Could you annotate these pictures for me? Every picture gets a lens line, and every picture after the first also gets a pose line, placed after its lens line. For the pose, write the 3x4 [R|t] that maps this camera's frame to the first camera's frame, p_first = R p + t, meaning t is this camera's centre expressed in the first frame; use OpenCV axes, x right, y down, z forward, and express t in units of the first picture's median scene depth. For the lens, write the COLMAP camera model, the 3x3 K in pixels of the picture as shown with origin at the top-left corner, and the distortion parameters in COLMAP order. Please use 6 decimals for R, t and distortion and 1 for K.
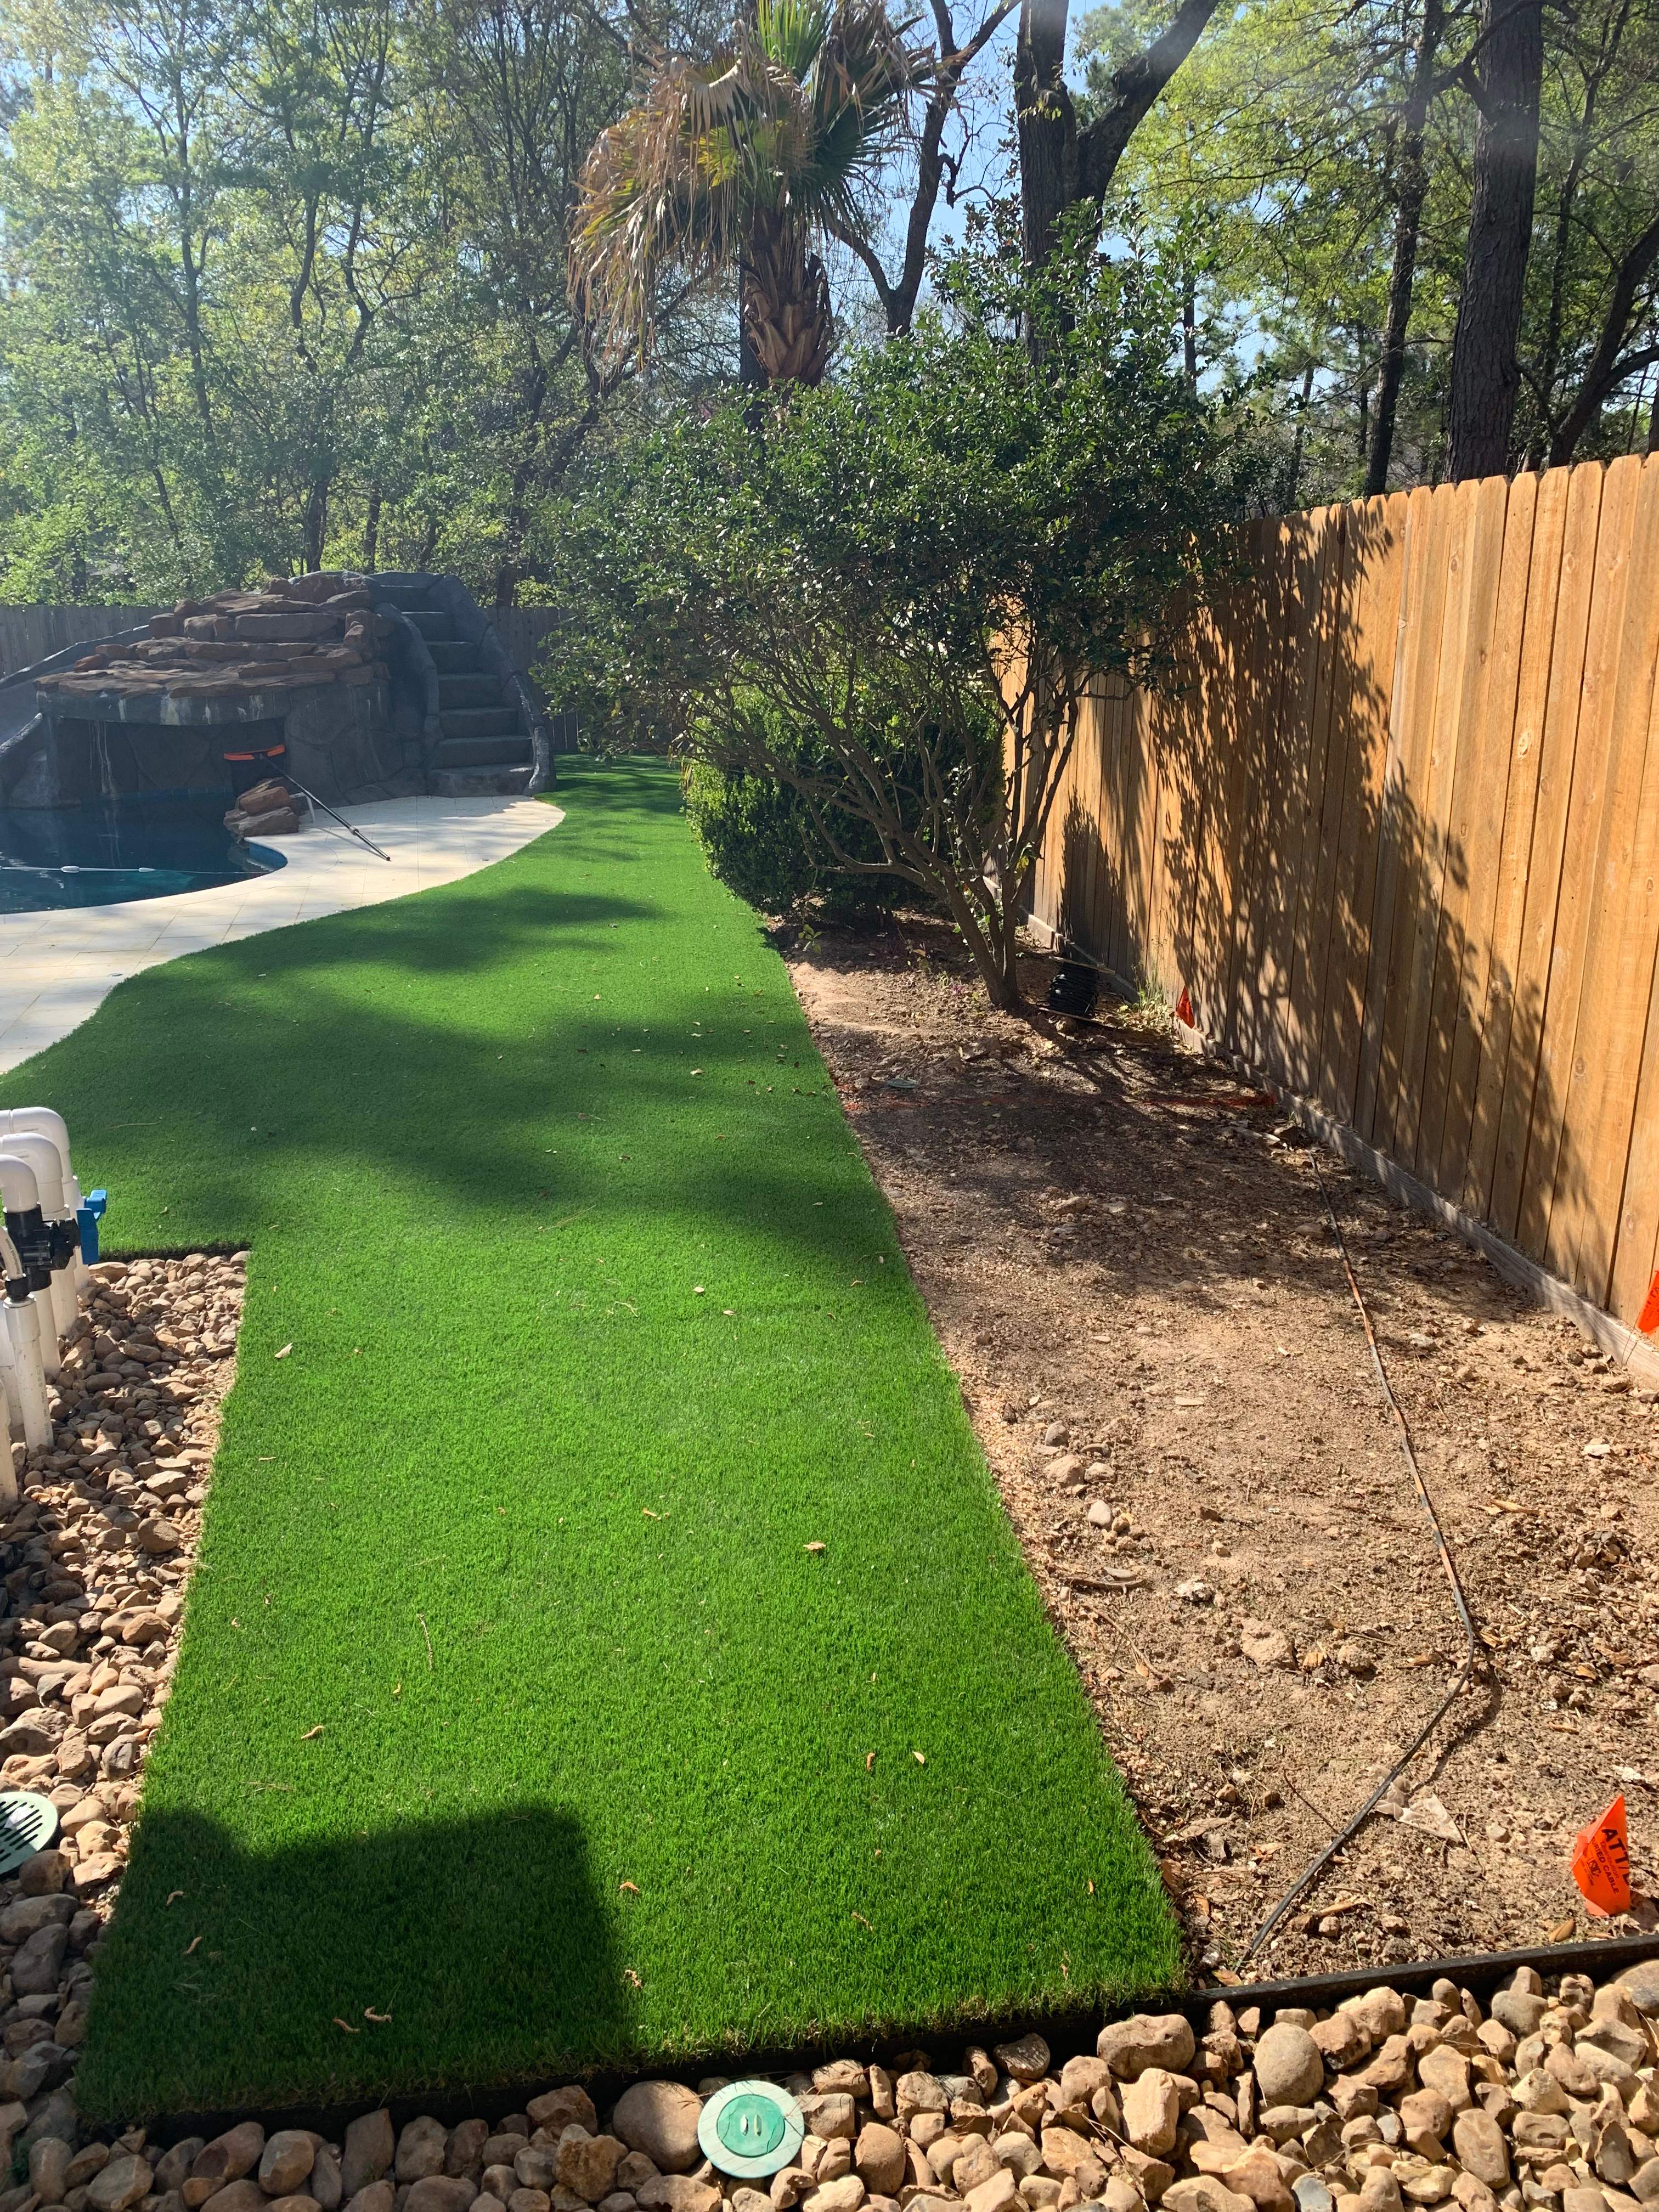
lens RADIAL K [[1696.6, 0, 828.3], [0, 1696.6, 1106.2], [0, 0, 1]] dist [0.041464, -0.014623]
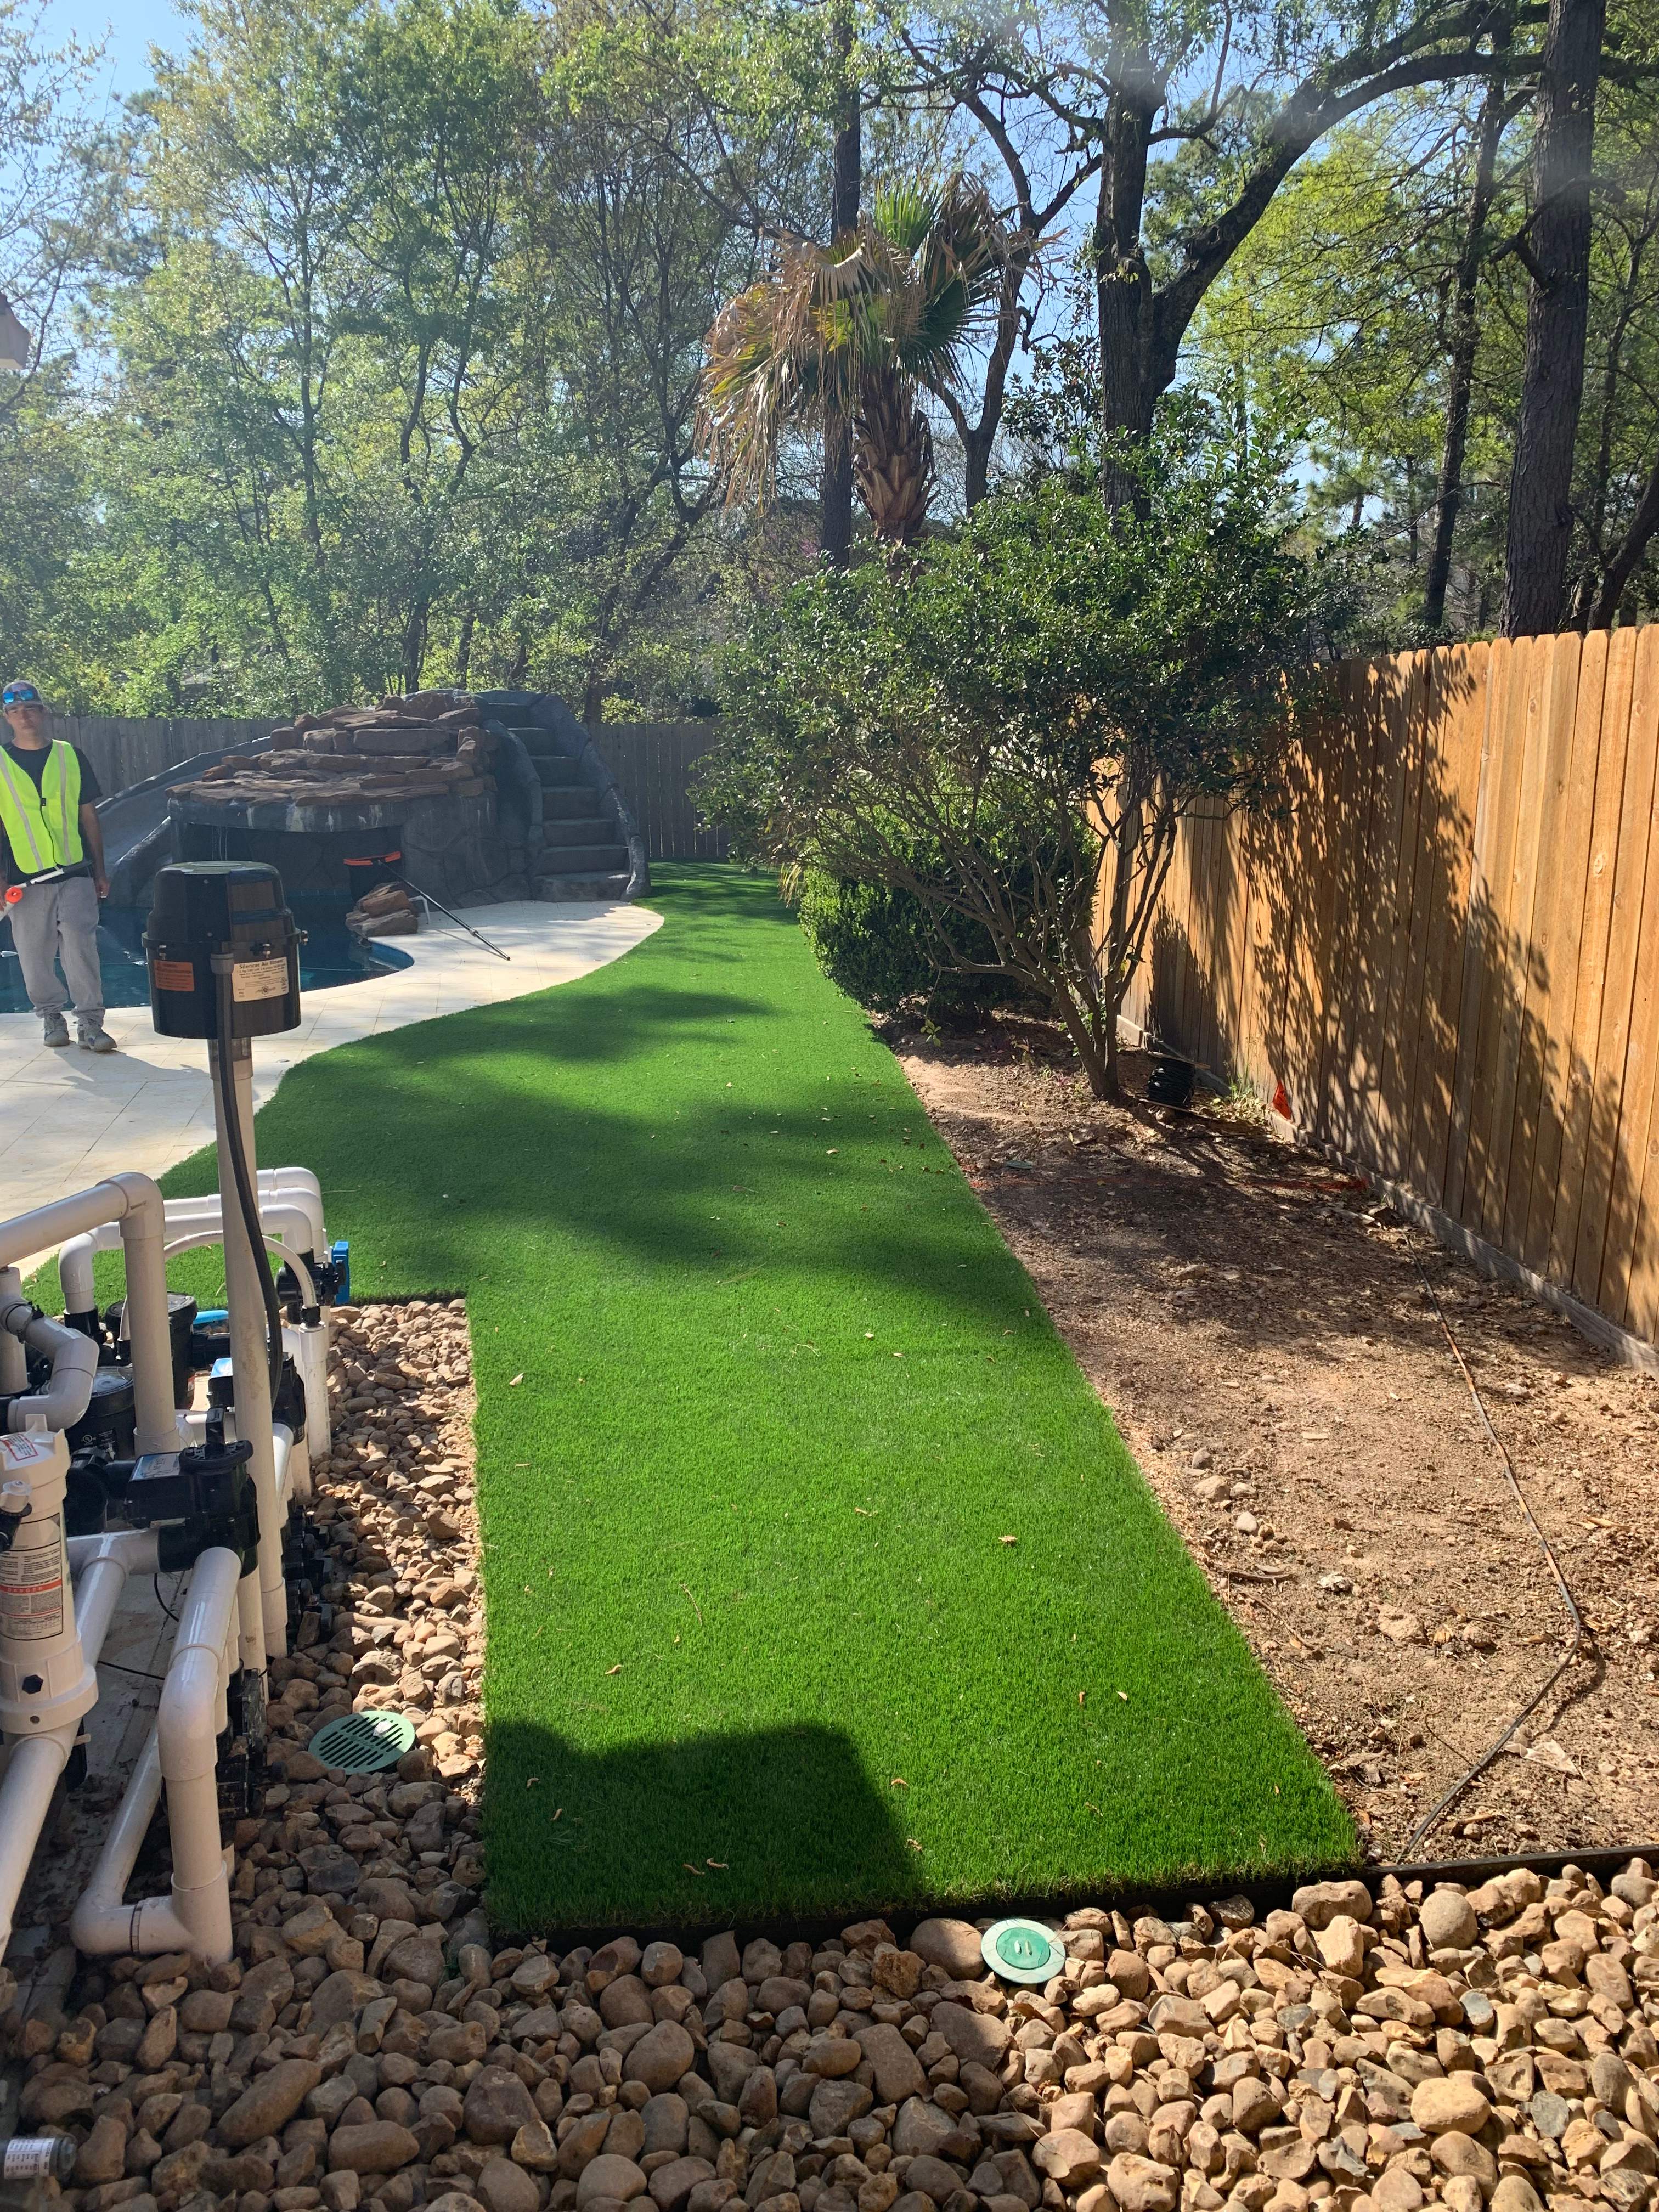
lens RADIAL K [[1707.2, 0, 832.8], [0, 1707.2, 1111.0], [0, 0, 1]] dist [0.033756, 0.004196]
pose [[0.999715, 0.012010, -0.020633, -0.082652], [-0.013193, 0.998220, -0.058162, 0.026190], [0.019898, 0.058418, 0.998094, -0.151518]]
